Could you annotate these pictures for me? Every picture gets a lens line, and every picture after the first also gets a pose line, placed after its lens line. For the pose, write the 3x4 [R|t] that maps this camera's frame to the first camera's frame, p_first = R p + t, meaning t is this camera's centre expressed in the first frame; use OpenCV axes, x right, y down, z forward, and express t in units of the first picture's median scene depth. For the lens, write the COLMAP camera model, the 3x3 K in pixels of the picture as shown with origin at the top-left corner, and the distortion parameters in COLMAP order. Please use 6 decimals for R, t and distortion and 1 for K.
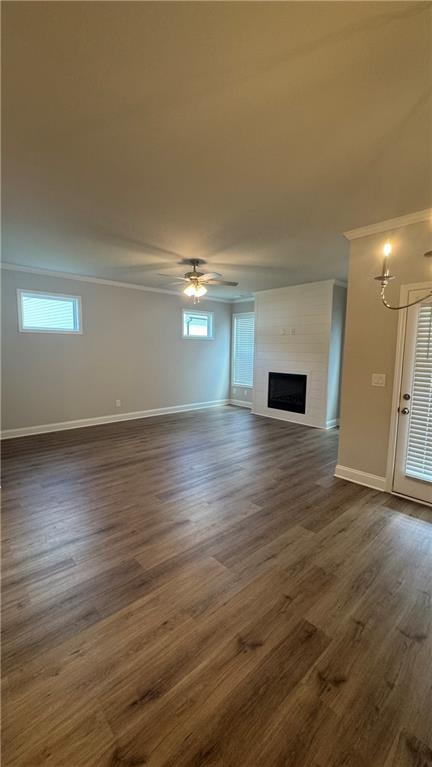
lens RADIAL K [[307.3, 0, 221.3], [0, 307.3, 382.1], [0, 0, 1]] dist [0.002702, 0.000861]
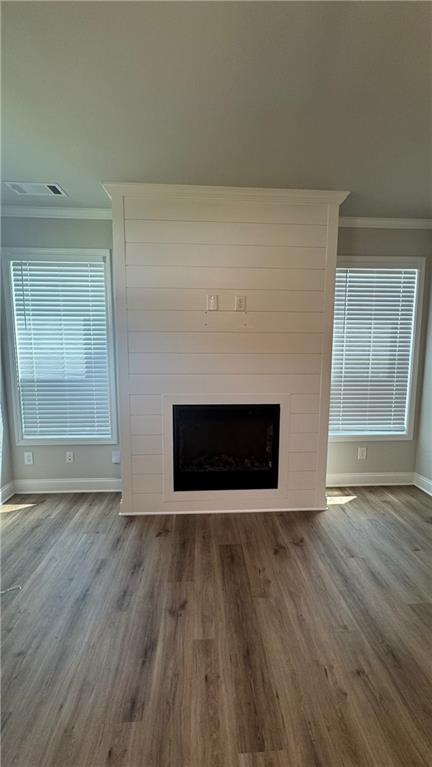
lens RADIAL K [[307.3, 0, 215.5], [0, 307.3, 383.7], [0, 0, 1]] dist [0.002702, 0.000861]
pose [[0.646838, -0.090594, 0.757228, -0.109051], [0.093938, 0.994823, 0.038775, -0.070124], [-0.756820, 0.046051, 0.651999, 0.699761]]
